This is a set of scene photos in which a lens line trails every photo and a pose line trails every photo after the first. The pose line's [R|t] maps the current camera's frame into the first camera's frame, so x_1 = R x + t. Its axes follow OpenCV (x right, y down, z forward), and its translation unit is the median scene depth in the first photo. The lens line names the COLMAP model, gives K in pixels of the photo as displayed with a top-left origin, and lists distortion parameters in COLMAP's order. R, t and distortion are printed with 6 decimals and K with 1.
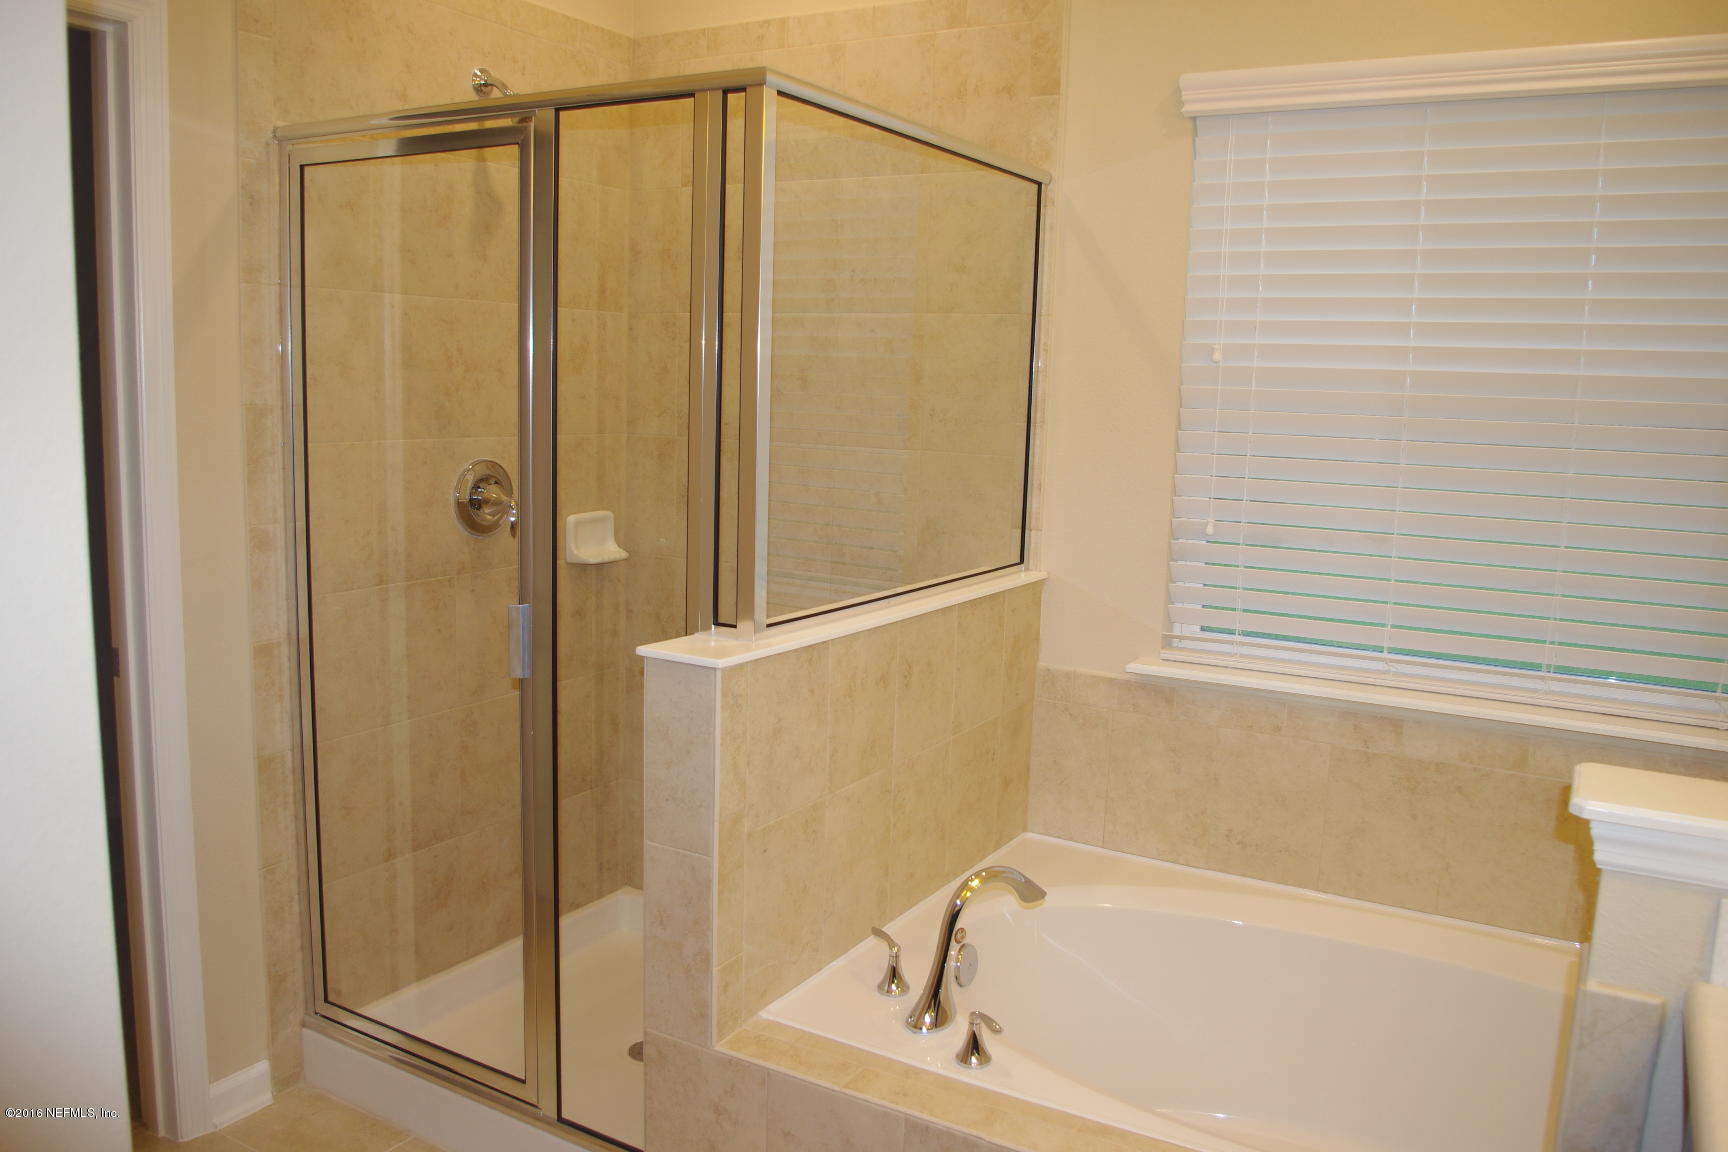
lens RADIAL K [[1348.7, 0, 864.0], [0, 1348.7, 576.0], [0, 0, 1]] dist [-0.061041, -0.003707]
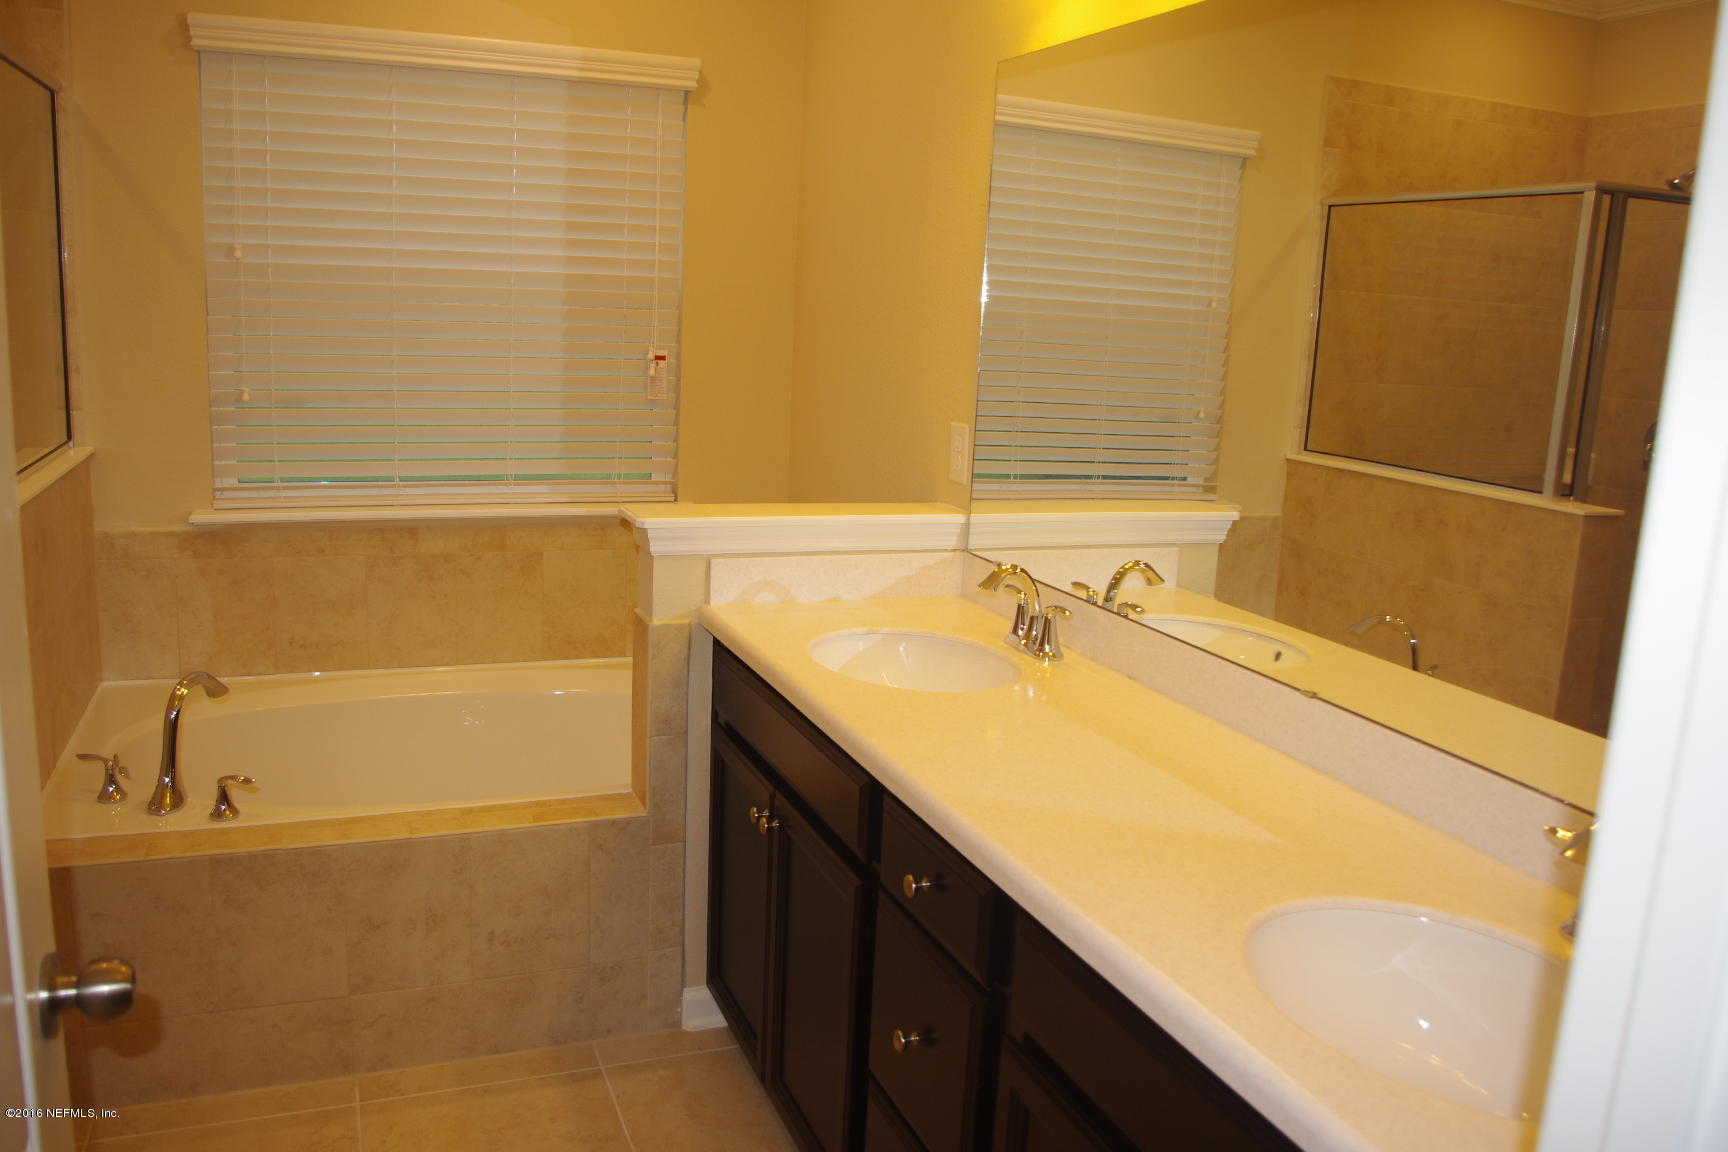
lens RADIAL K [[1348.7, 0, 864.0], [0, 1348.7, 576.0], [0, 0, 1]] dist [-0.061041, -0.003707]
pose [[0.615289, -0.154621, 0.772989, -0.361729], [0.085647, 0.987883, 0.129432, 0.017937], [-0.783635, -0.013434, 0.621077, -0.195640]]
